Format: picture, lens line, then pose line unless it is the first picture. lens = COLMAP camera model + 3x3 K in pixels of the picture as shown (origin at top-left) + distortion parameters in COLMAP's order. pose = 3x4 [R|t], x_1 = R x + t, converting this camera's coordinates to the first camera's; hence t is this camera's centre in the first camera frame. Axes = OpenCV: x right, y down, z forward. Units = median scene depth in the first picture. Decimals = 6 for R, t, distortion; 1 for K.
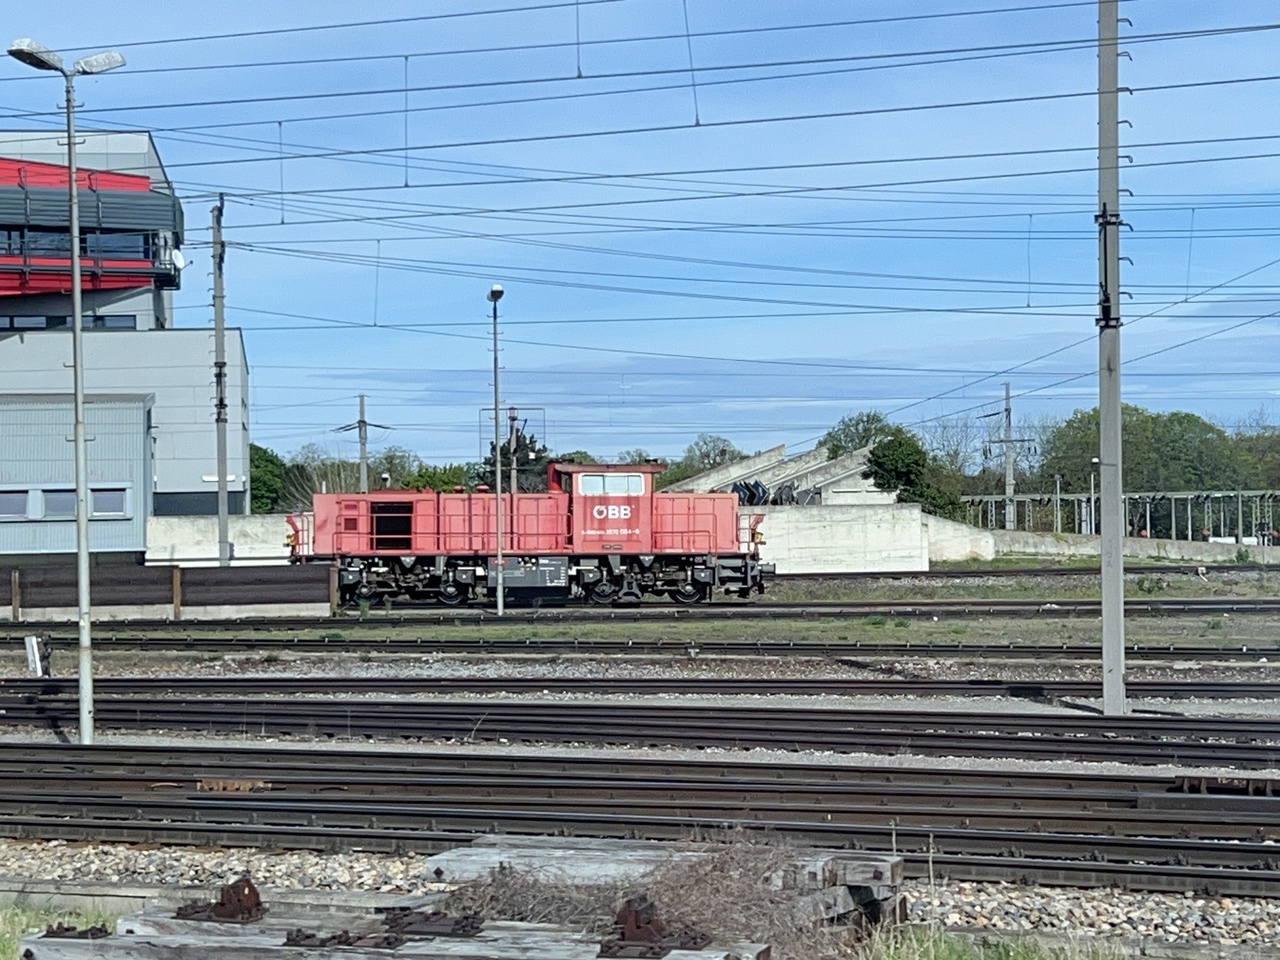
lens RADIAL K [[2850.8, 0, 661.0], [0, 2850.8, 485.9], [0, 0, 1]] dist [0.245974, -0.933644]
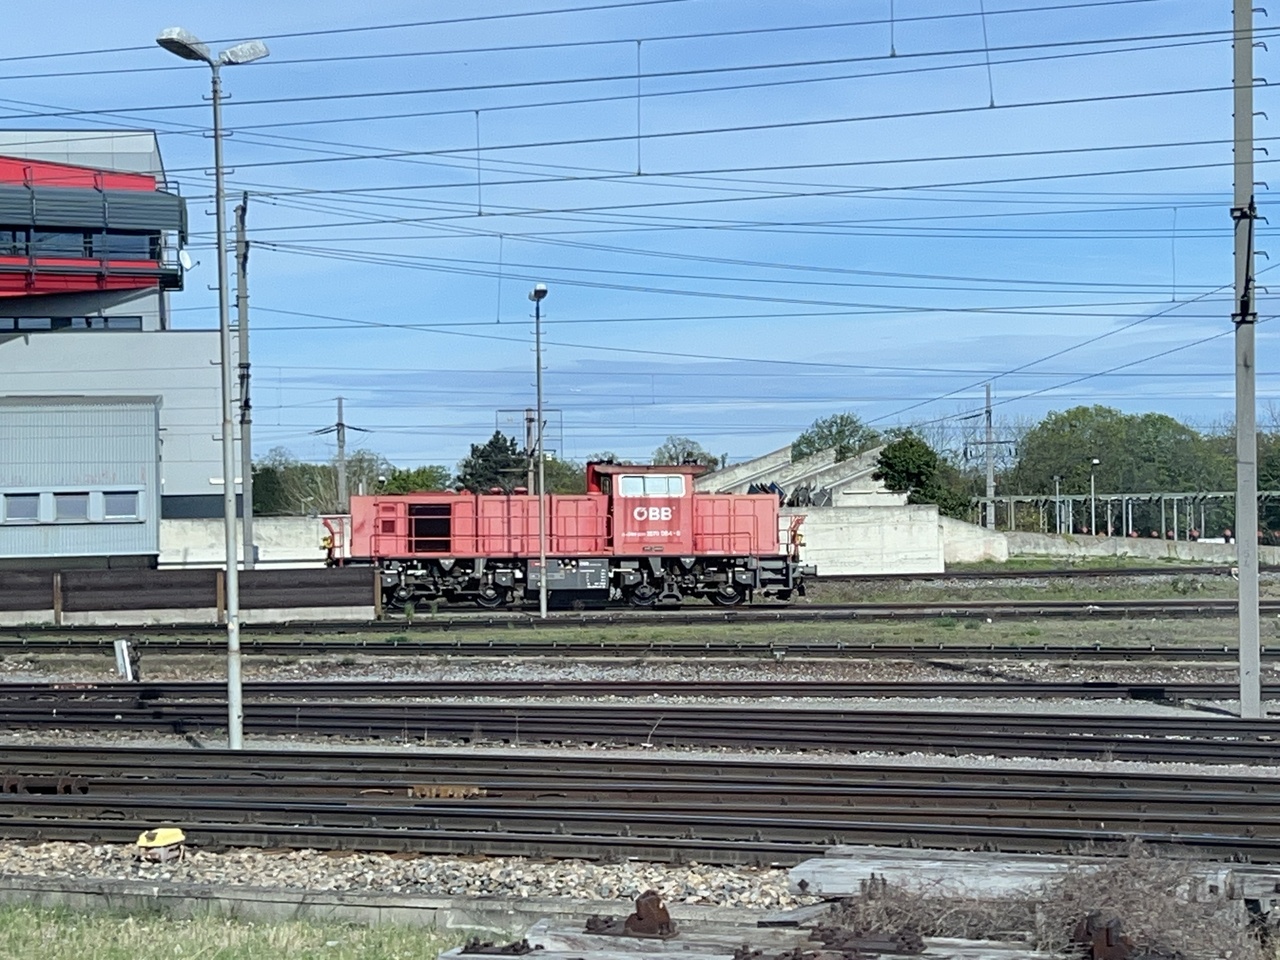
lens RADIAL K [[2850.8, 0, 661.0], [0, 2850.8, 485.9], [0, 0, 1]] dist [0.245974, -0.933644]
pose [[0.999830, -0.001917, 0.018326, -0.032282], [0.001937, 0.999998, -0.001084, 0.000630], [-0.018324, 0.001120, 0.999831, 0.010062]]
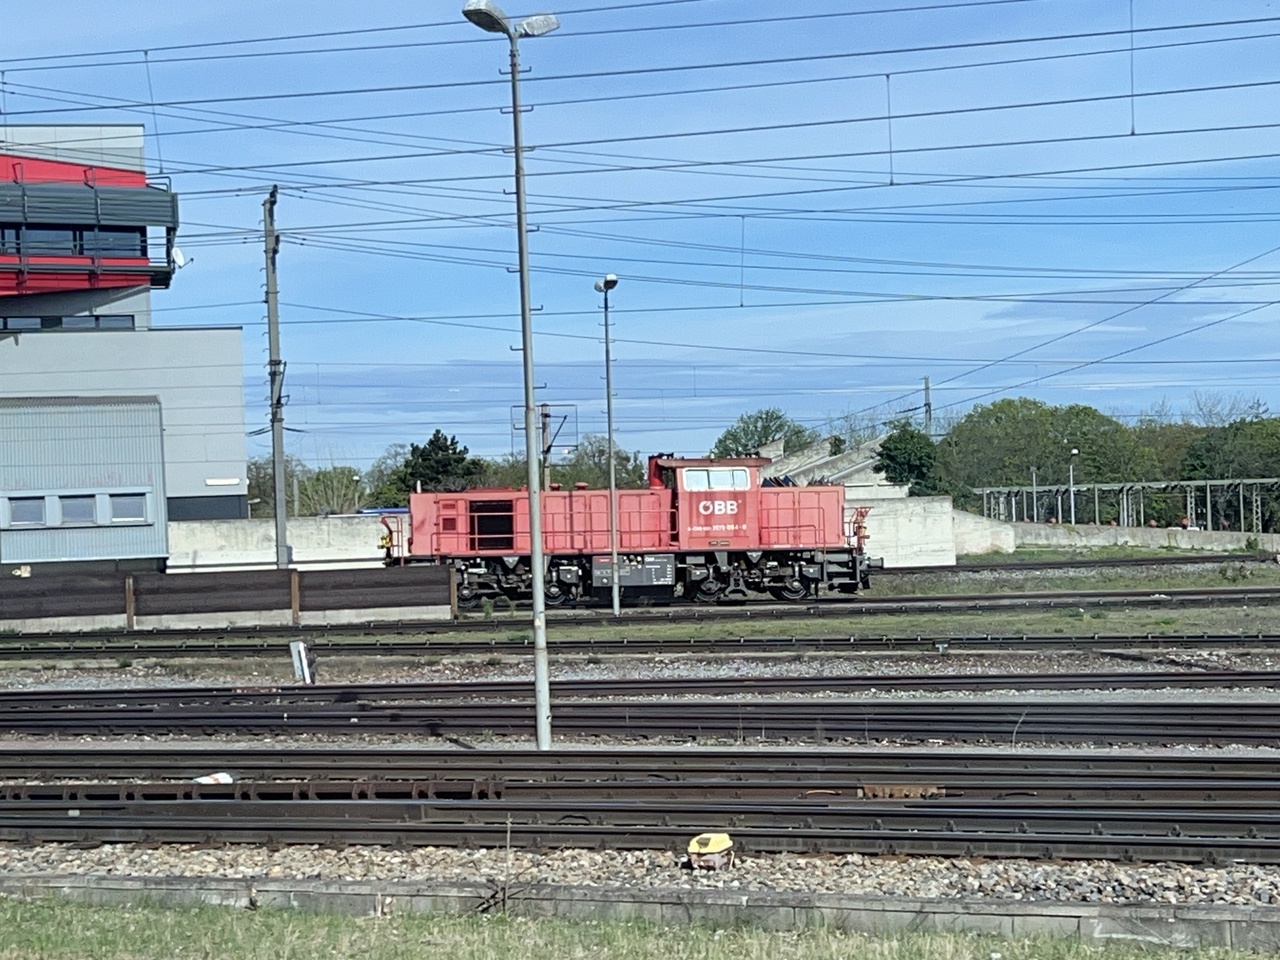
lens RADIAL K [[2849.1, 0, 659.6], [0, 2849.1, 502.2], [0, 0, 1]] dist [0.254751, -0.972451]
pose [[0.997964, -0.015691, 0.061818, -0.096883], [0.015381, 0.999867, 0.005490, 0.001718], [-0.061896, -0.004528, 0.998072, 0.030165]]
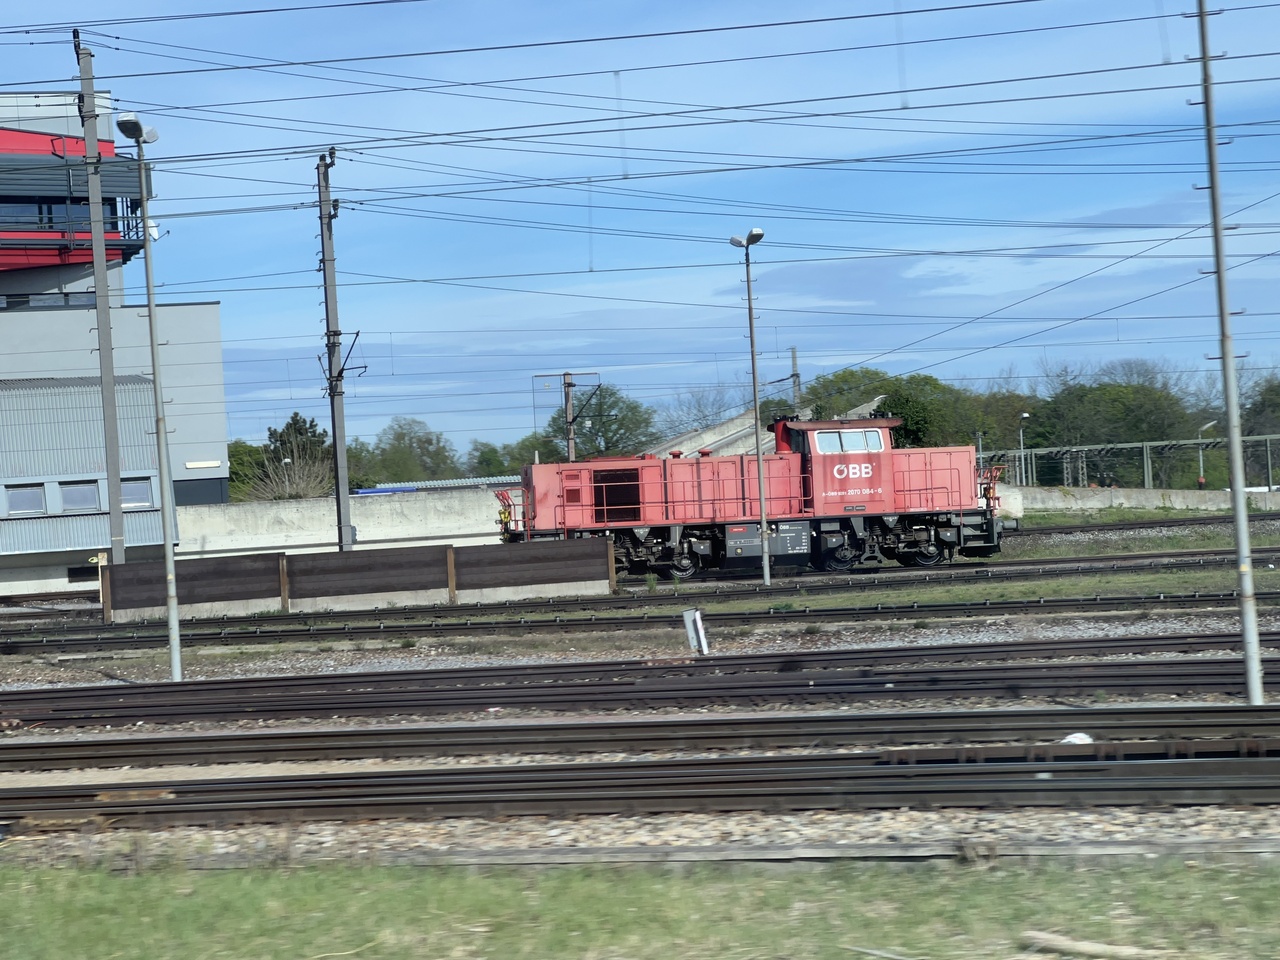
lens RADIAL K [[2930.8, 0, 639.5], [0, 2930.8, 426.3], [0, 0, 1]] dist [-0.320856, 8.895939]
pose [[0.988090, -0.038242, 0.149048, -0.226317], [0.040598, 0.999094, -0.012792, 0.004041], [-0.148423, 0.018691, 0.988747, 0.067902]]
